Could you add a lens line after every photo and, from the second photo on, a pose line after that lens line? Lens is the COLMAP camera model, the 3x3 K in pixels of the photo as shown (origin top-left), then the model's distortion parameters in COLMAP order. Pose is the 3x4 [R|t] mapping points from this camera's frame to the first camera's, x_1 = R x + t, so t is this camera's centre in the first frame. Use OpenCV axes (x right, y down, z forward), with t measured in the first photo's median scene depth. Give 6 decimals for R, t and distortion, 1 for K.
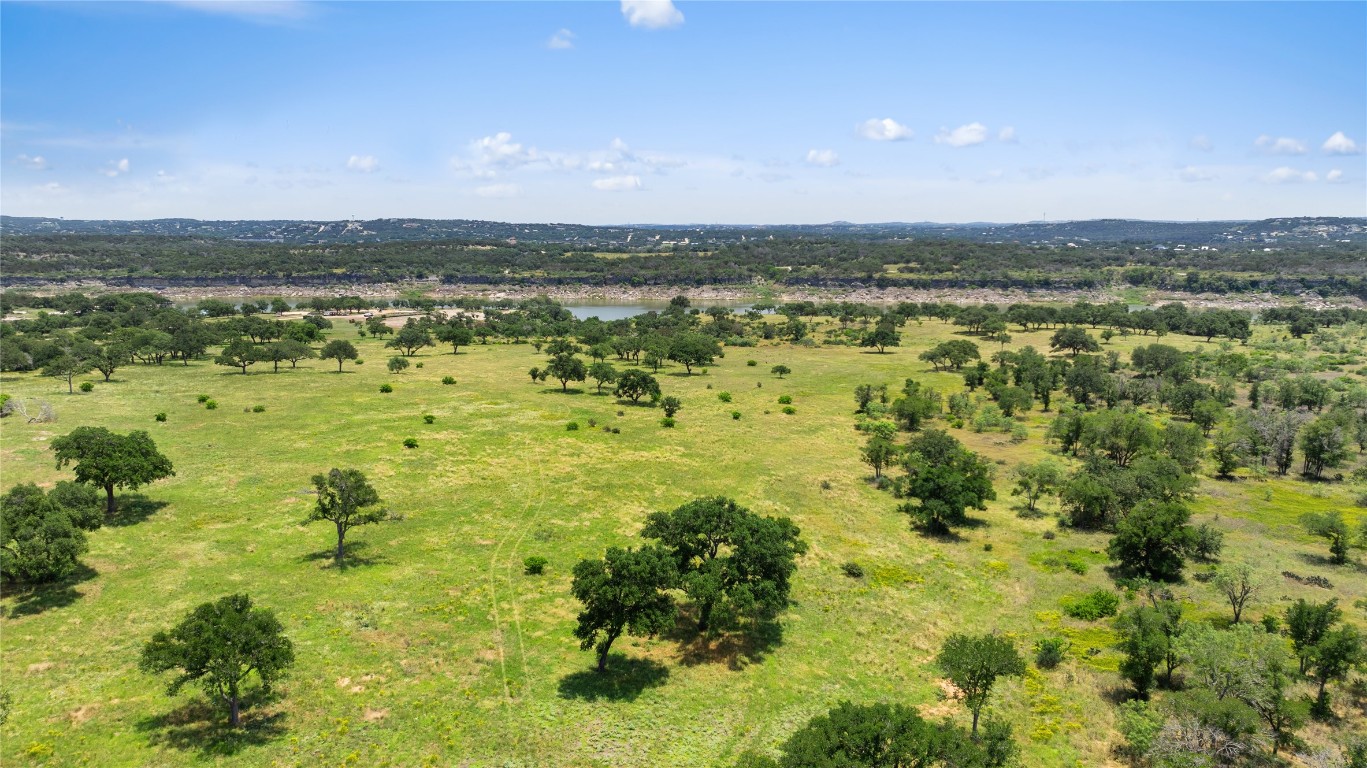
lens RADIAL K [[966.3, 0, 671.9], [0, 966.3, 386.6], [0, 0, 1]] dist [-0.021294, 0.016166]
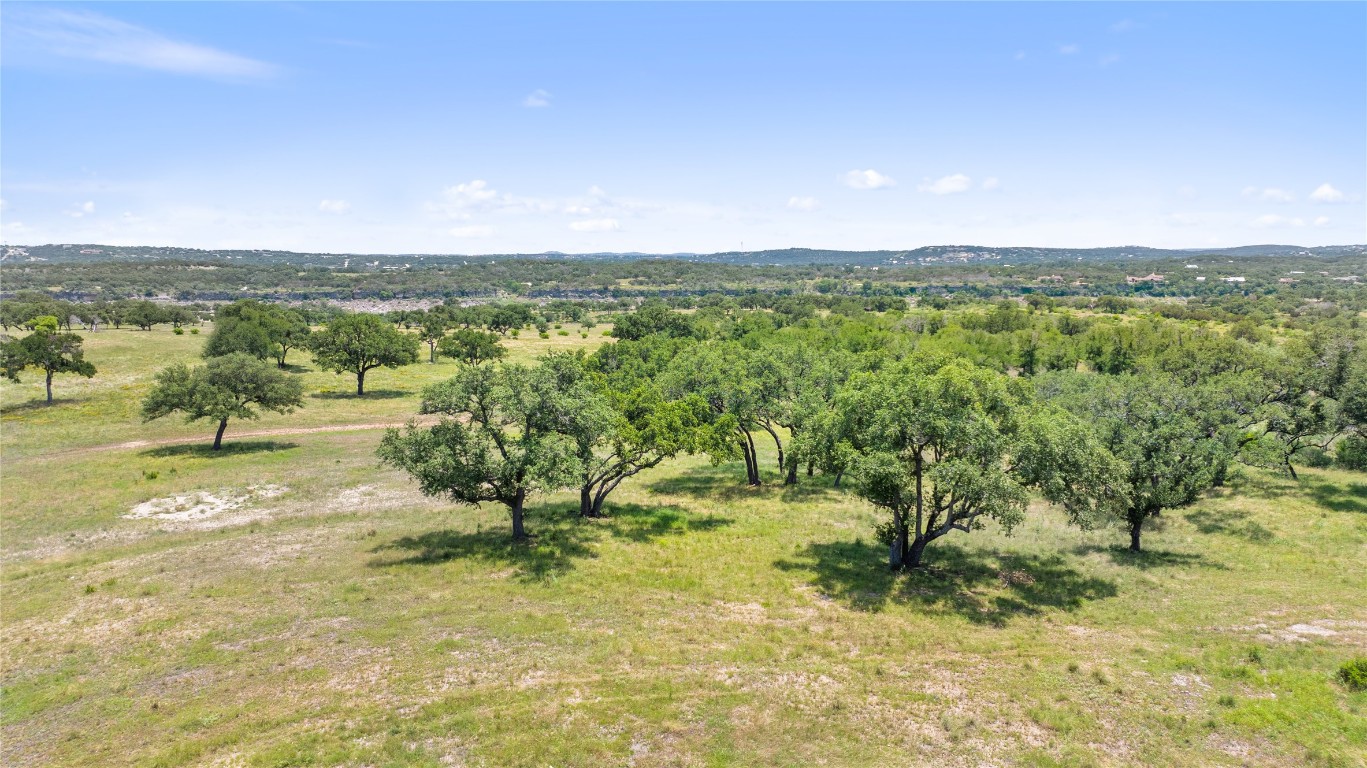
lens RADIAL K [[966.3, 0, 687.7], [0, 966.3, 392.9], [0, 0, 1]] dist [-0.021294, 0.016166]
pose [[0.952137, -0.041767, 0.302805, -0.046211], [0.049362, 0.998628, -0.017472, 0.030150], [-0.301660, 0.031583, 0.952892, -0.084270]]
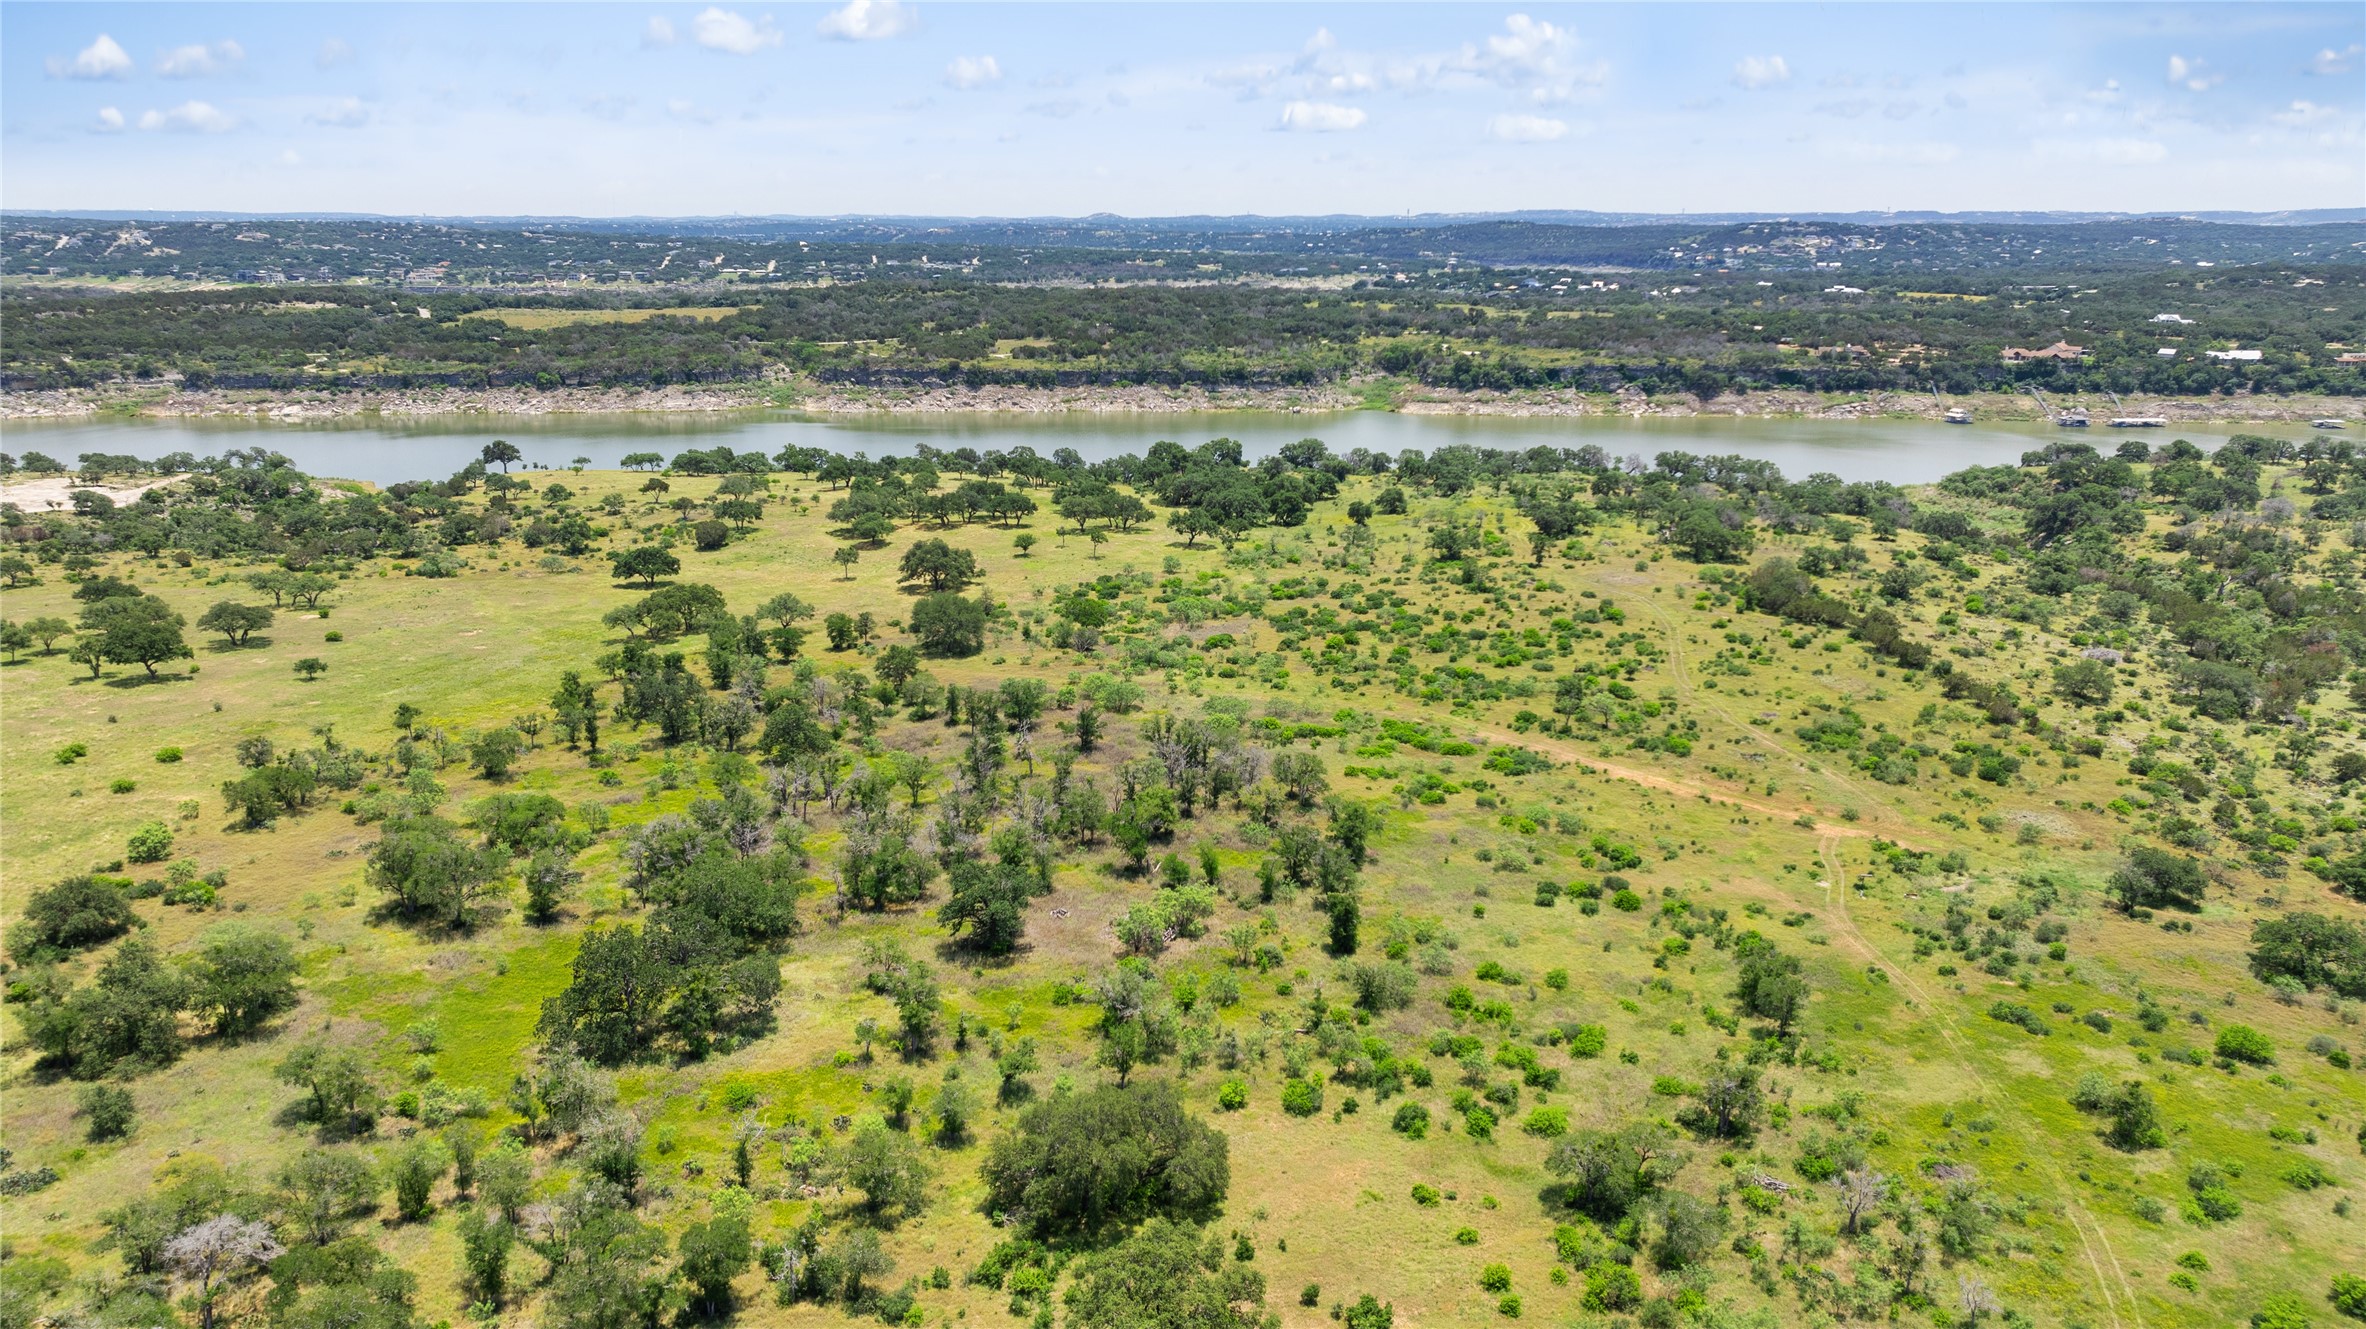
lens RADIAL K [[1672.4, 0, 1157.6], [0, 1672.4, 674.6], [0, 0, 1]] dist [-0.021294, 0.016166]
pose [[0.981561, -0.048290, 0.184948, 0.127894], [0.029078, 0.994024, 0.105217, -0.030947], [-0.188923, -0.097899, 0.977100, -0.038052]]
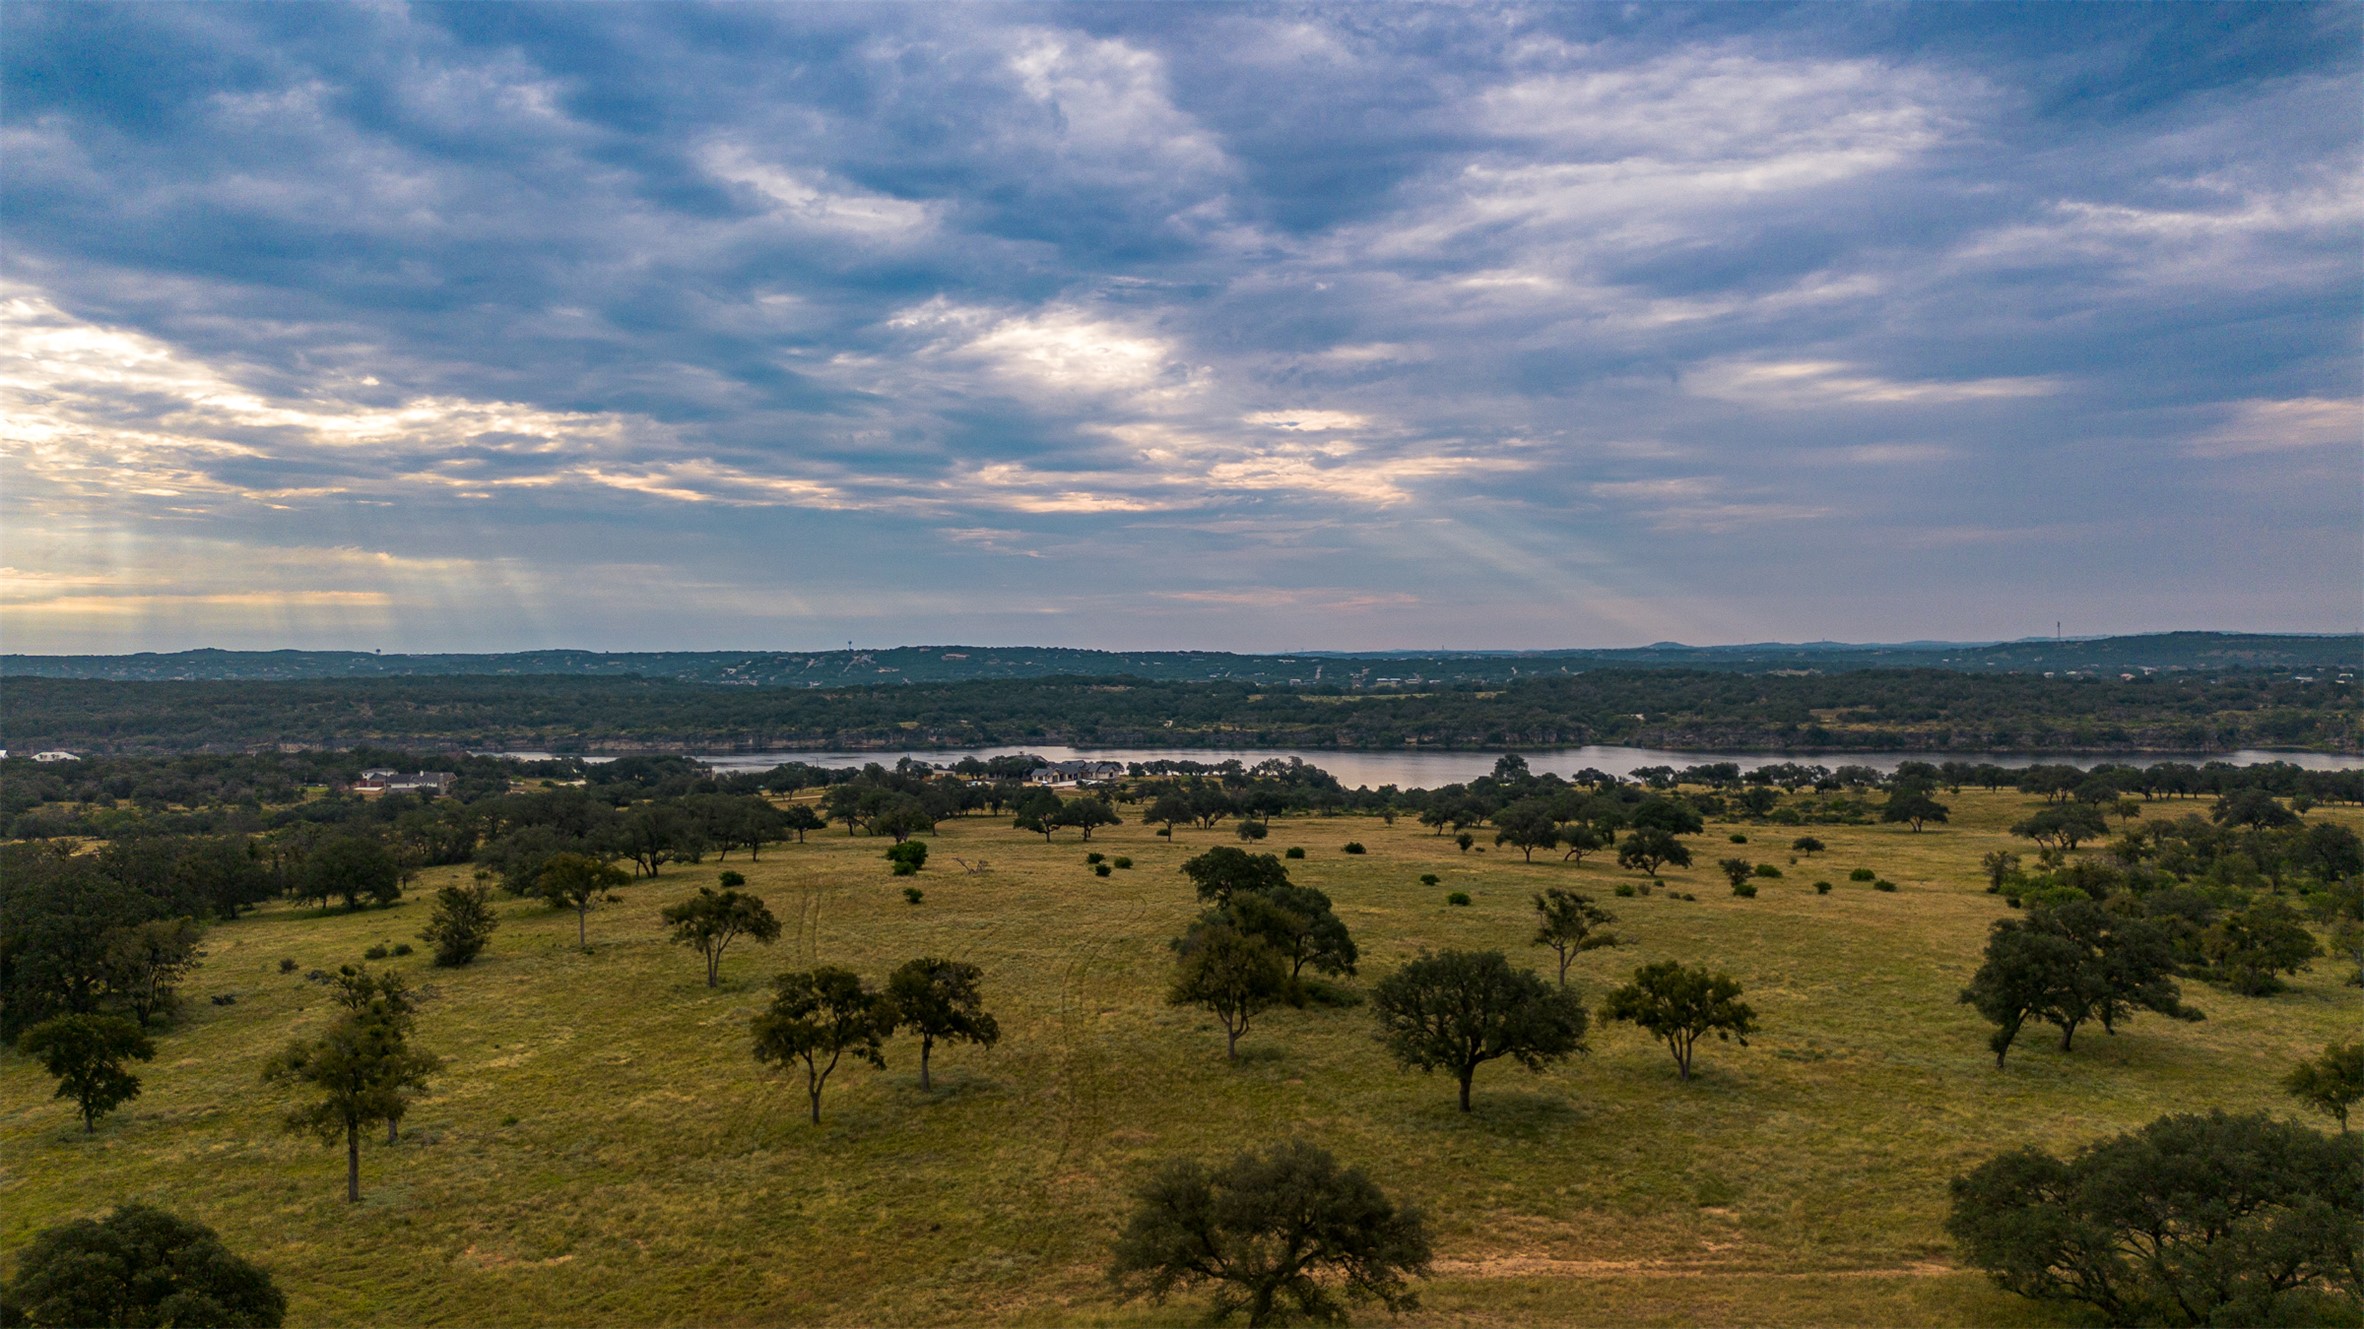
lens RADIAL K [[1679.8, 0, 1174.9], [0, 1679.8, 669.0], [0, 0, 1]] dist [0.063451, -0.037558]
pose [[0.993982, -0.010532, -0.109038, -0.055813], [-0.006650, 0.987730, -0.156031, 0.013883], [0.109343, 0.155817, 0.981715, -0.063014]]
